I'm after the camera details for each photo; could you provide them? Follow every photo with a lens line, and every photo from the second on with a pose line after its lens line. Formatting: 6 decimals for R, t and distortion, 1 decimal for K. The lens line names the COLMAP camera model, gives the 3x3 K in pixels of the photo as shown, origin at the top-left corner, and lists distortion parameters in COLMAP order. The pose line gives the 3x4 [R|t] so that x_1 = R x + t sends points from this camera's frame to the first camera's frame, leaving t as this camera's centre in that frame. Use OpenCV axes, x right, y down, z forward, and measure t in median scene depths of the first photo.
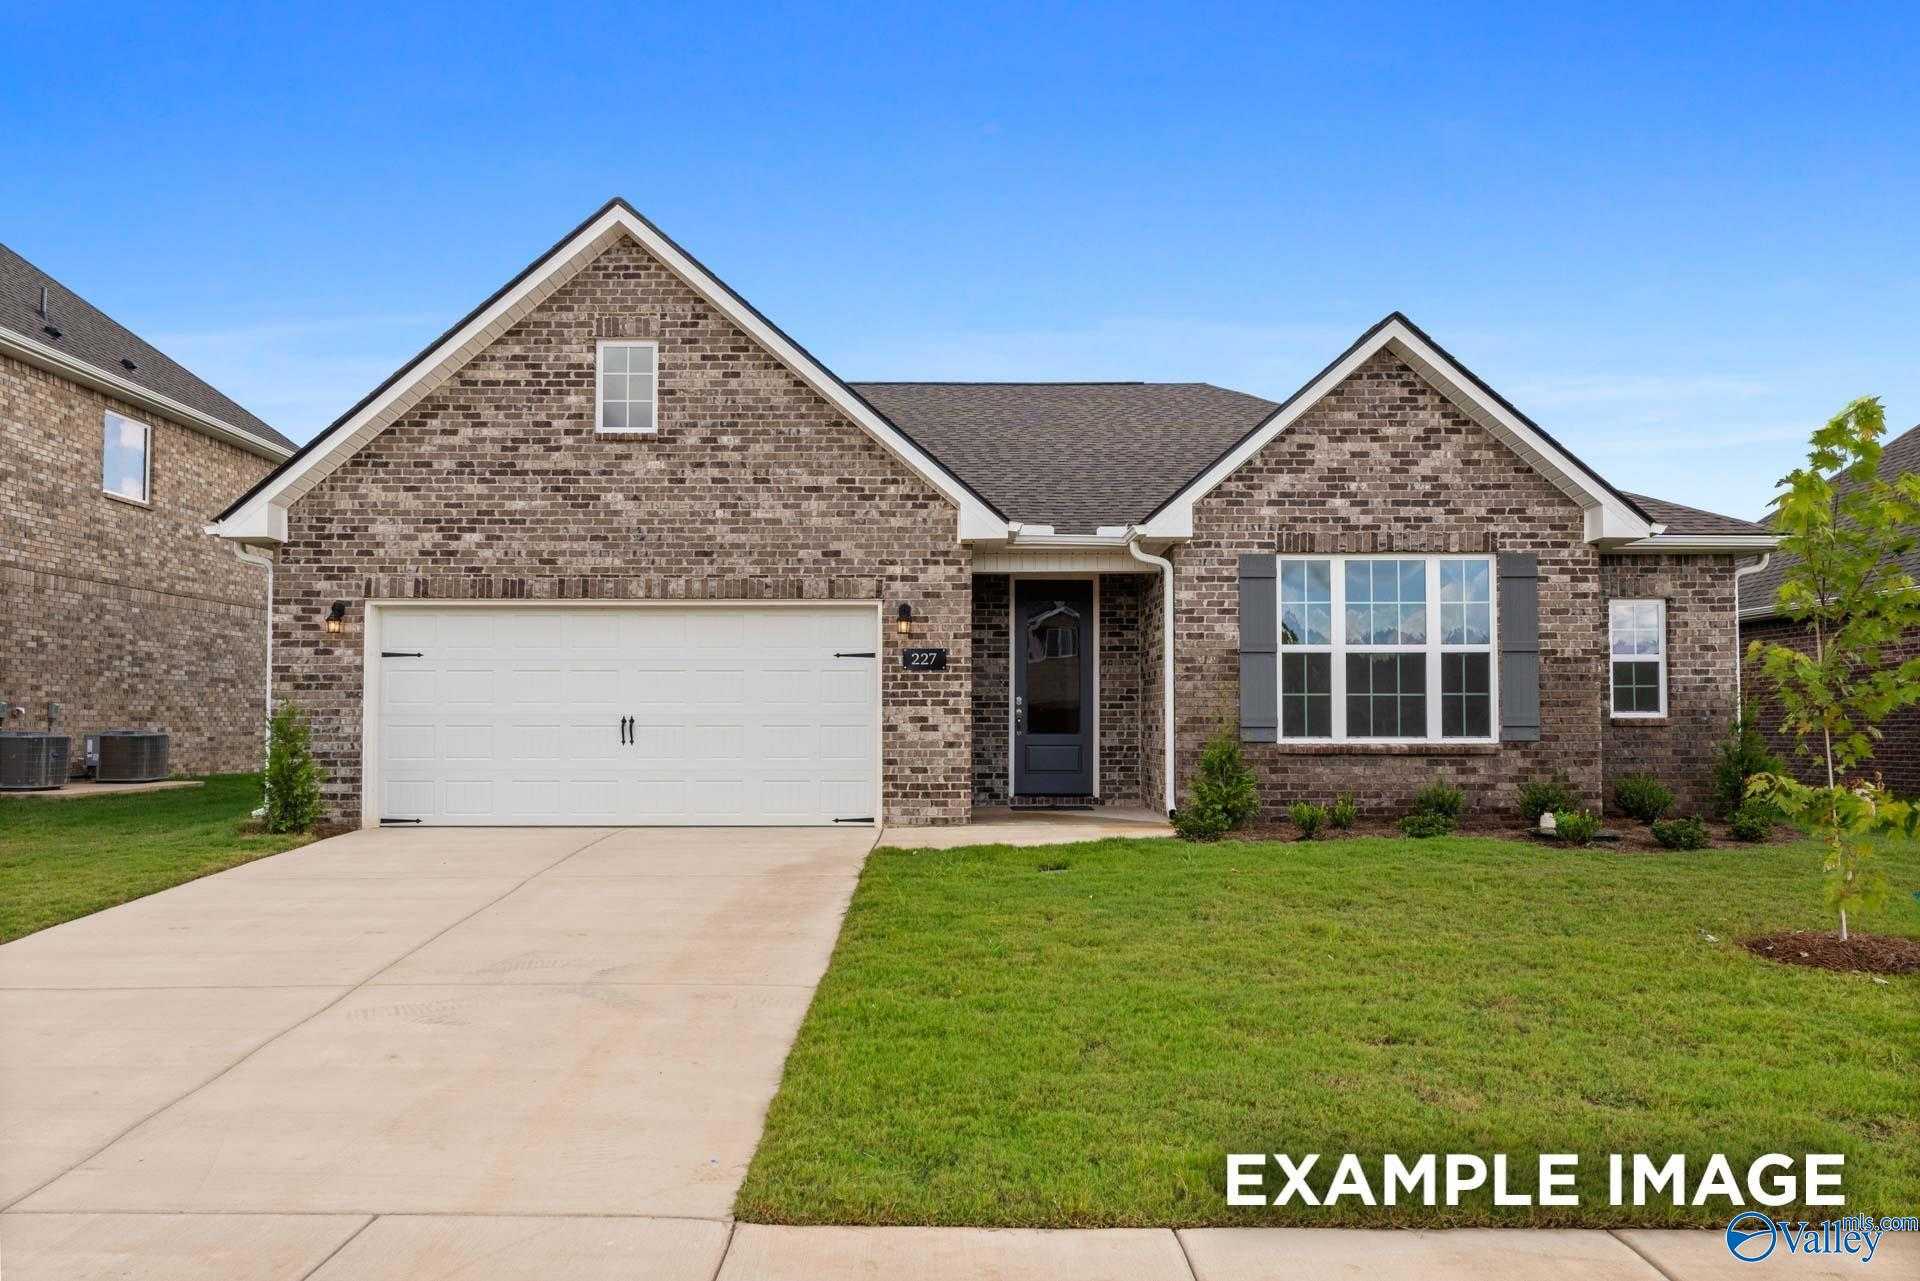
lens RADIAL K [[831.3, 0, 955.9], [0, 831.3, 634.8], [0, 0, 1]] dist [-0.000367, 0.000188]
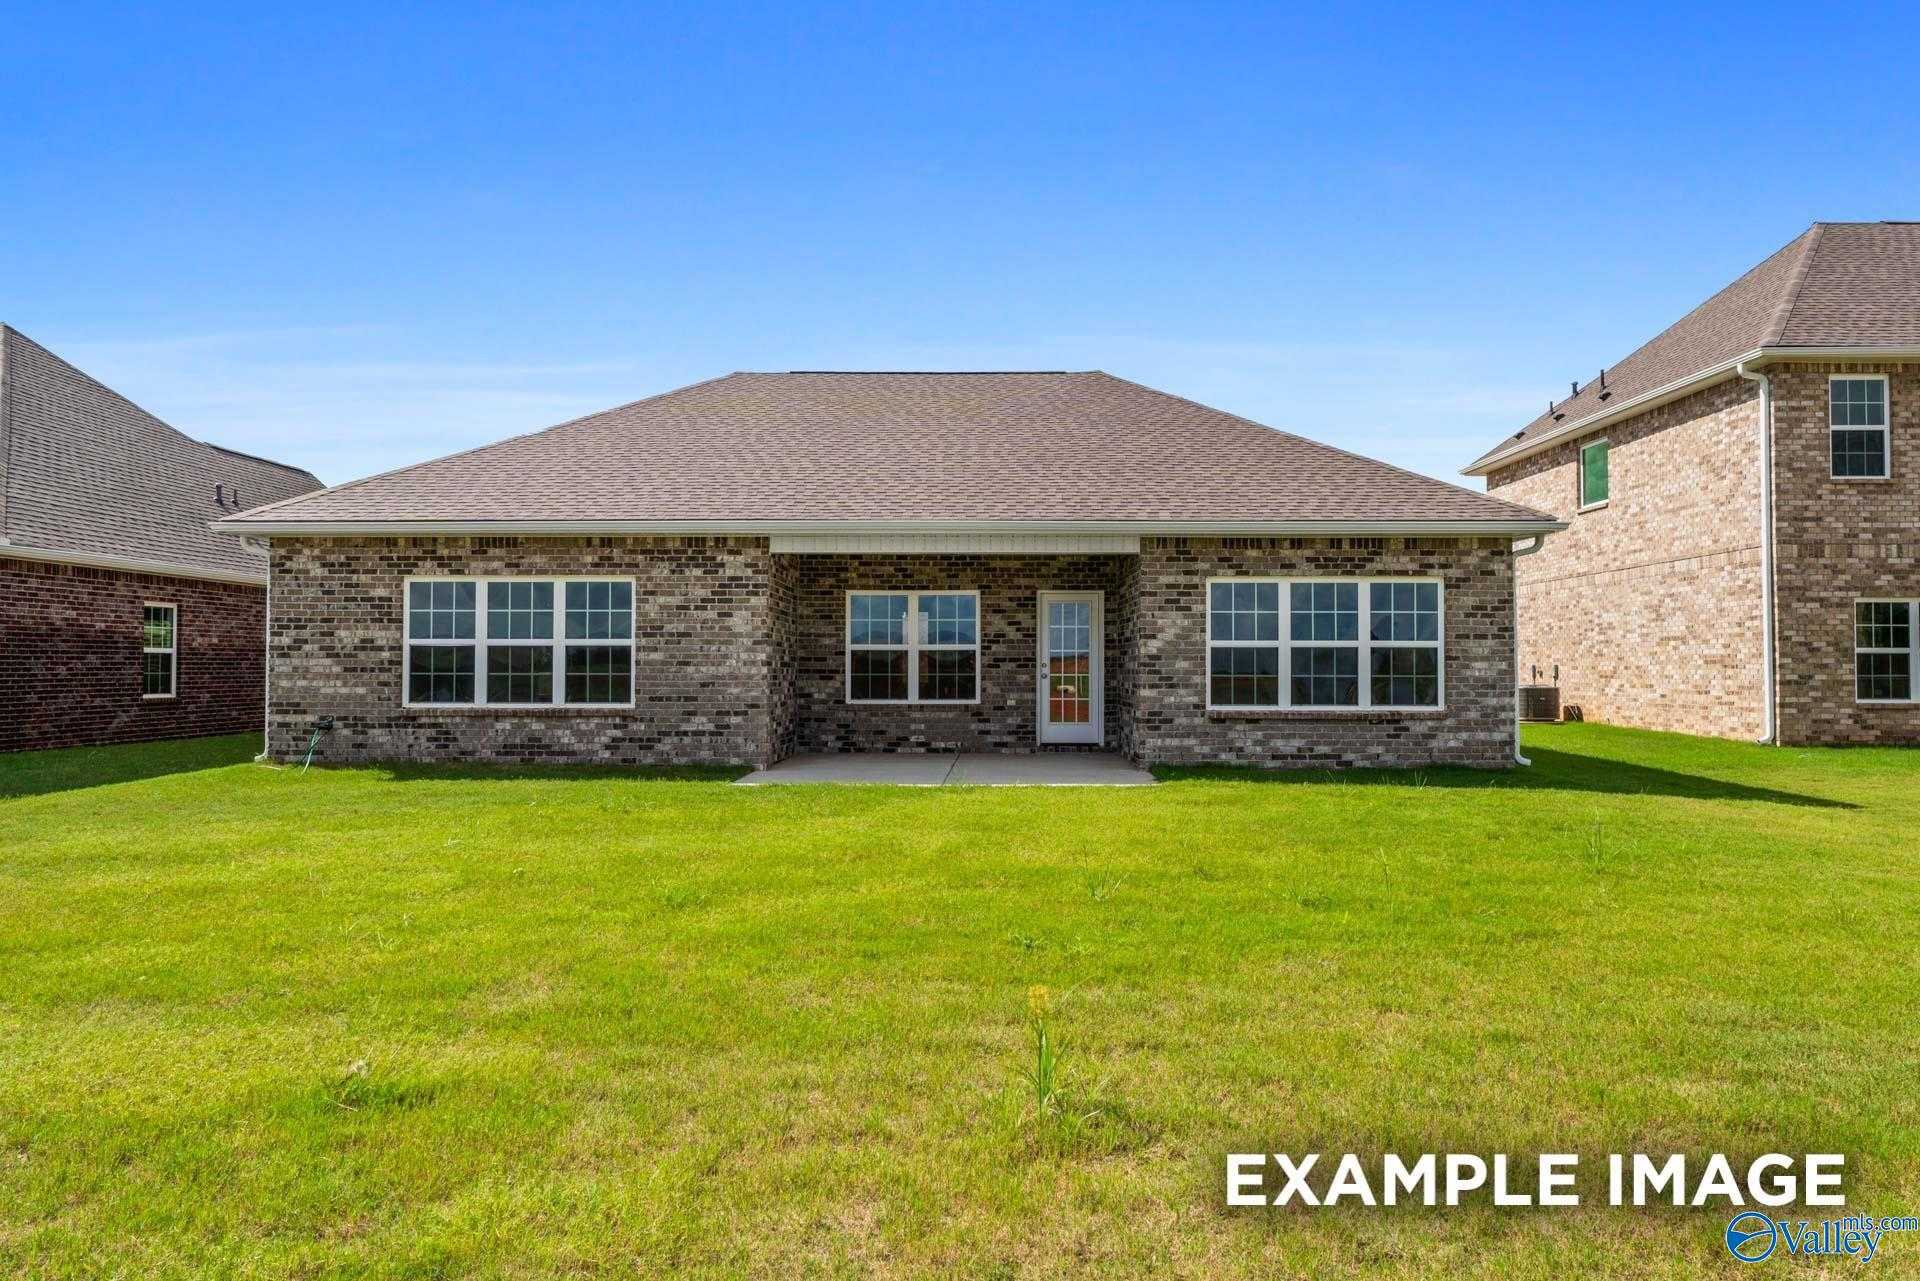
lens RADIAL K [[831.3, 0, 955.9], [0, 831.3, 634.8], [0, 0, 1]] dist [-0.000367, 0.000188]
pose [[-0.999047, 0.006946, 0.043080, -0.061799], [0.000418, 0.988728, -0.149724, 0.206650], [-0.043635, -0.149563, -0.987789, 2.093374]]
